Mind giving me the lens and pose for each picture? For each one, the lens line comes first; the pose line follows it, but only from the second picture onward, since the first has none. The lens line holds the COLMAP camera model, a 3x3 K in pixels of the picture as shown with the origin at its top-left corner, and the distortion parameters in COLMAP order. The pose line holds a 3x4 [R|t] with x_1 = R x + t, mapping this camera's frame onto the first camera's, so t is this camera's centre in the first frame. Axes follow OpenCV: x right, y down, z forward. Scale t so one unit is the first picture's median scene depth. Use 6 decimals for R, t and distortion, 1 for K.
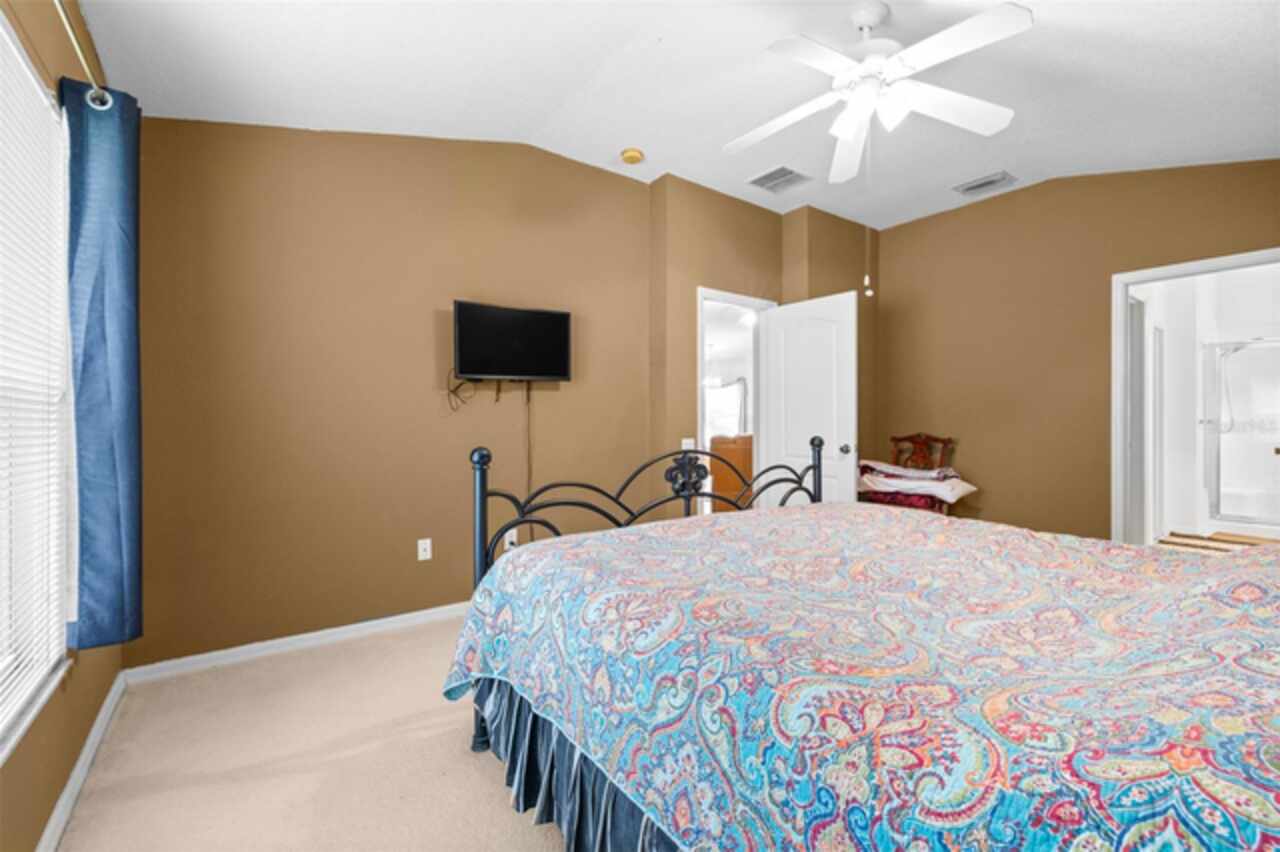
lens RADIAL K [[549.5, 0, 632.5], [0, 549.5, 424.2], [0, 0, 1]] dist [0.000125, -0.000077]
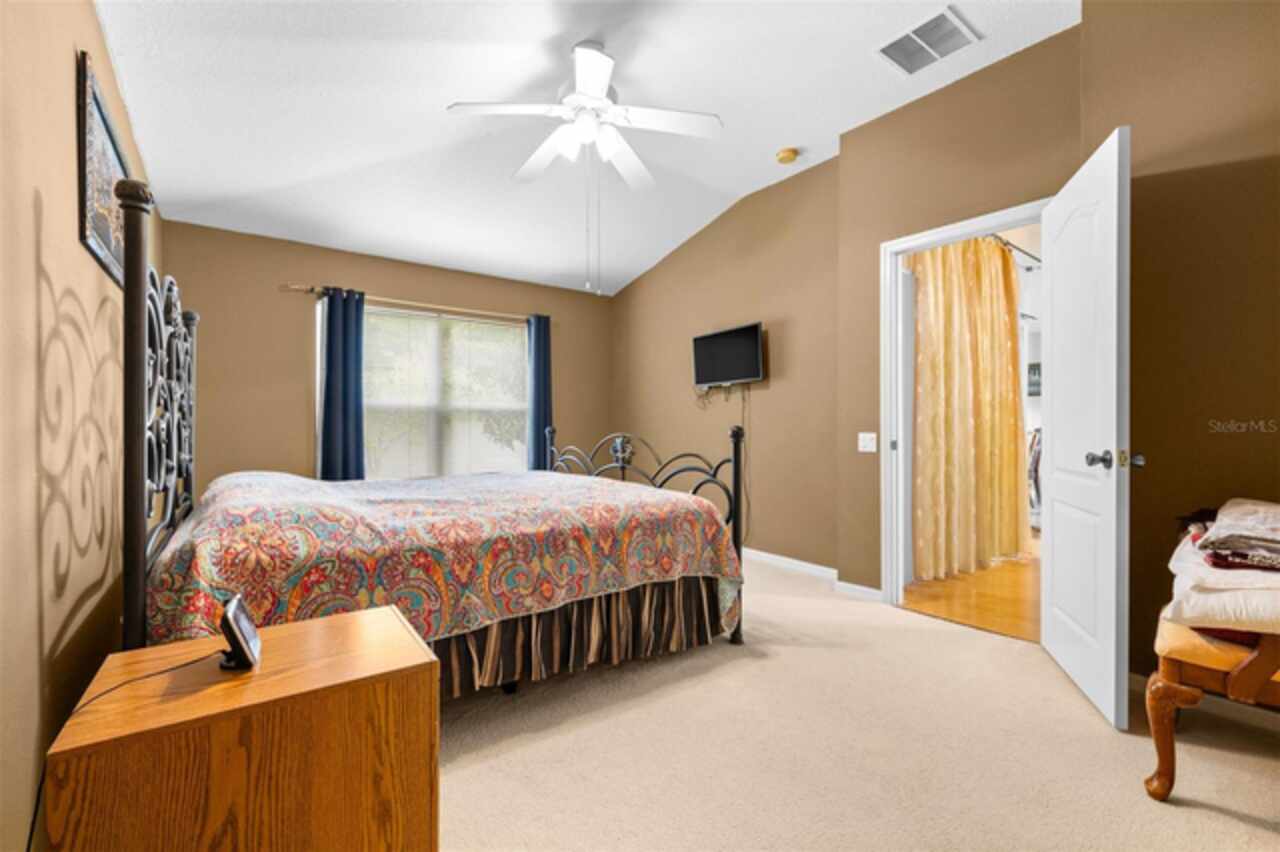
lens RADIAL K [[549.5, 0, 632.5], [0, 549.5, 424.2], [0, 0, 1]] dist [0.000125, -0.000077]
pose [[0.006433, -0.003909, -0.999972, 1.126319], [0.005177, 0.999979, -0.003875, 0.019513], [0.999966, -0.005152, 0.006453, 0.769556]]
